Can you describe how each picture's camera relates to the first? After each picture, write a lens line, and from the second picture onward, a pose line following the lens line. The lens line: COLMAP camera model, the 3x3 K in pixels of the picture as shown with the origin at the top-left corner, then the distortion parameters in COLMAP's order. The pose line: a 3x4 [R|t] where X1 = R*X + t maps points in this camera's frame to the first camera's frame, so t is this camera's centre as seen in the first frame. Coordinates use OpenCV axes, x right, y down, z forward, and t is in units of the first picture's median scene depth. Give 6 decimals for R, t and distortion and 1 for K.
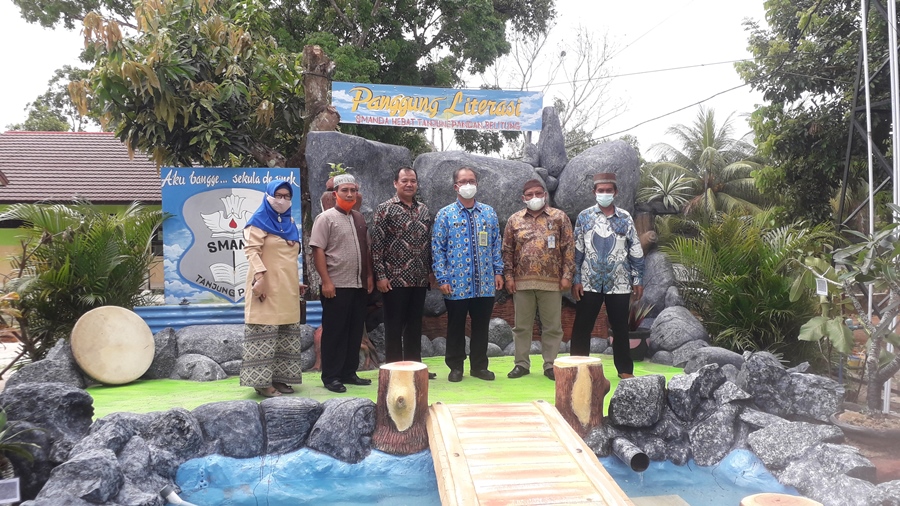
lens RADIAL K [[722.3, 0, 447.3], [0, 722.3, 245.4], [0, 0, 1]] dist [-0.000932, -0.057183]
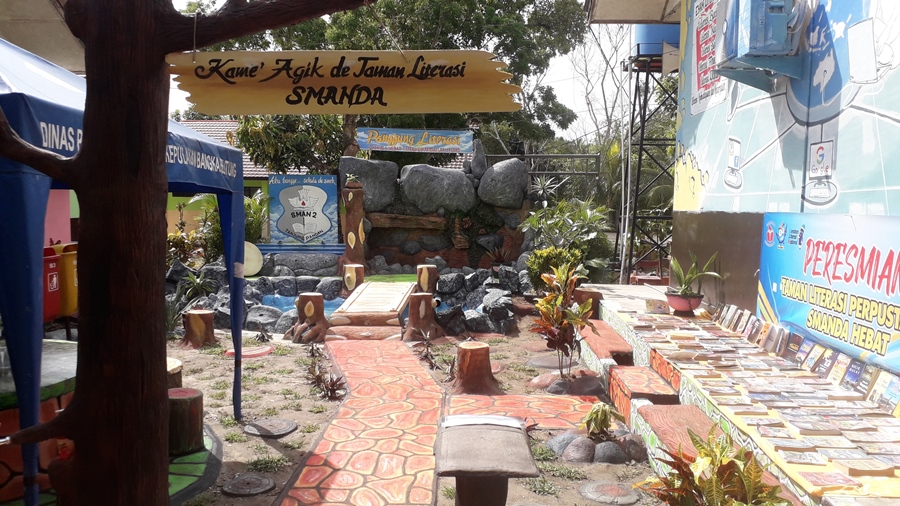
lens RADIAL K [[722.3, 0, 453.1], [0, 722.3, 257.9], [0, 0, 1]] dist [-0.000932, -0.057183]
pose [[0.983112, 0.028778, -0.180729, 0.465593], [-0.018908, 0.998246, 0.056102, 0.000586], [0.182027, -0.051738, 0.981931, -0.869619]]
